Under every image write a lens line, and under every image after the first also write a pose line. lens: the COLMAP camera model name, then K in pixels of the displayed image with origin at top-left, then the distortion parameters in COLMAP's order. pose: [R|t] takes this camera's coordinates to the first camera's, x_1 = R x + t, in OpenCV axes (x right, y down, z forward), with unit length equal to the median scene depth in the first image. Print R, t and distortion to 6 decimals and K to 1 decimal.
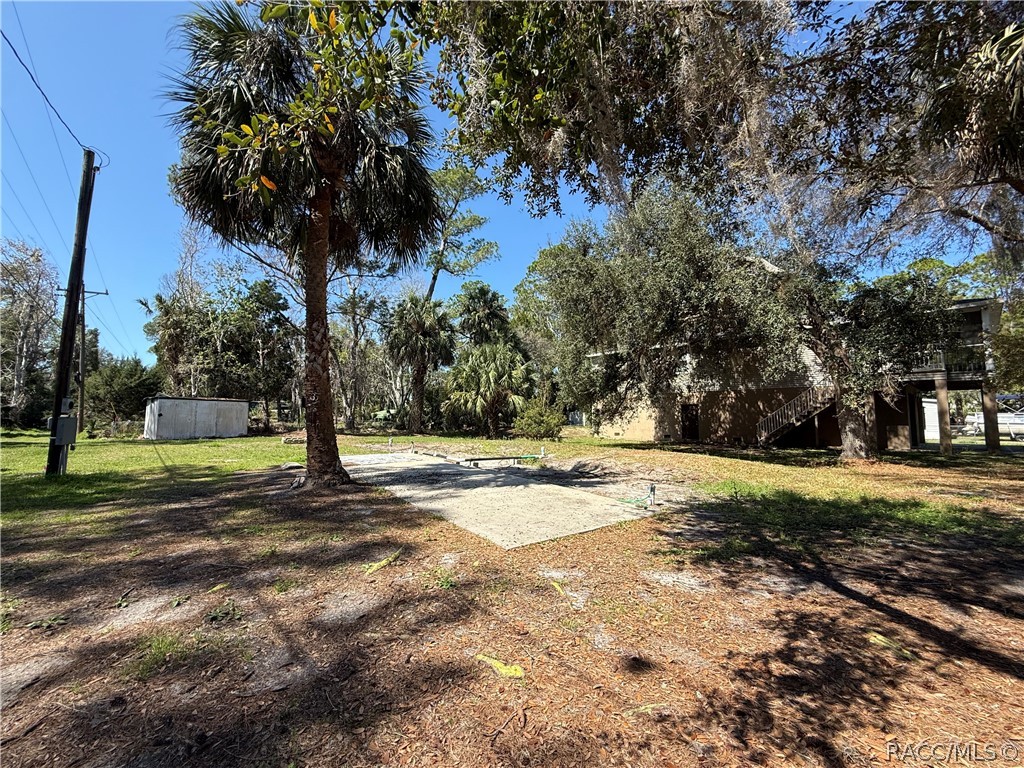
lens RADIAL K [[408.2, 0, 512.0], [0, 408.2, 384.0], [0, 0, 1]] dist [0.000631, 0.000359]
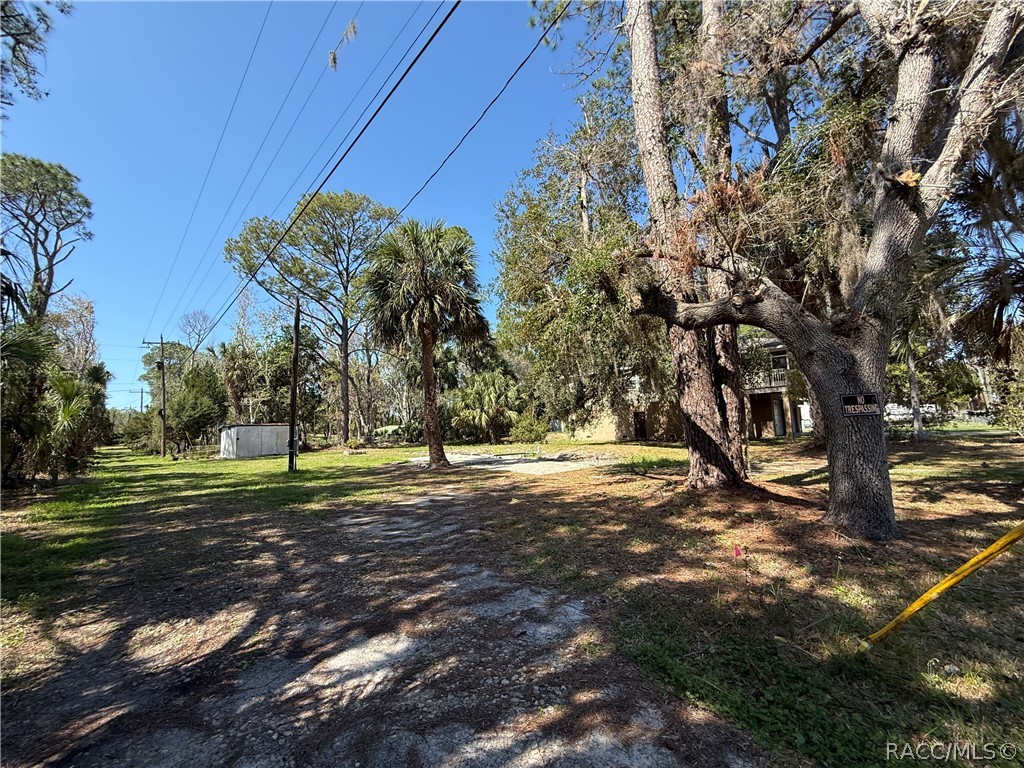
lens RADIAL K [[408.2, 0, 512.0], [0, 408.2, 384.0], [0, 0, 1]] dist [0.000631, 0.000359]
pose [[0.997395, -0.041320, 0.059122, -0.063123], [0.042594, 0.998883, -0.020444, -0.032674], [-0.058211, 0.022909, 0.998041, -0.325981]]
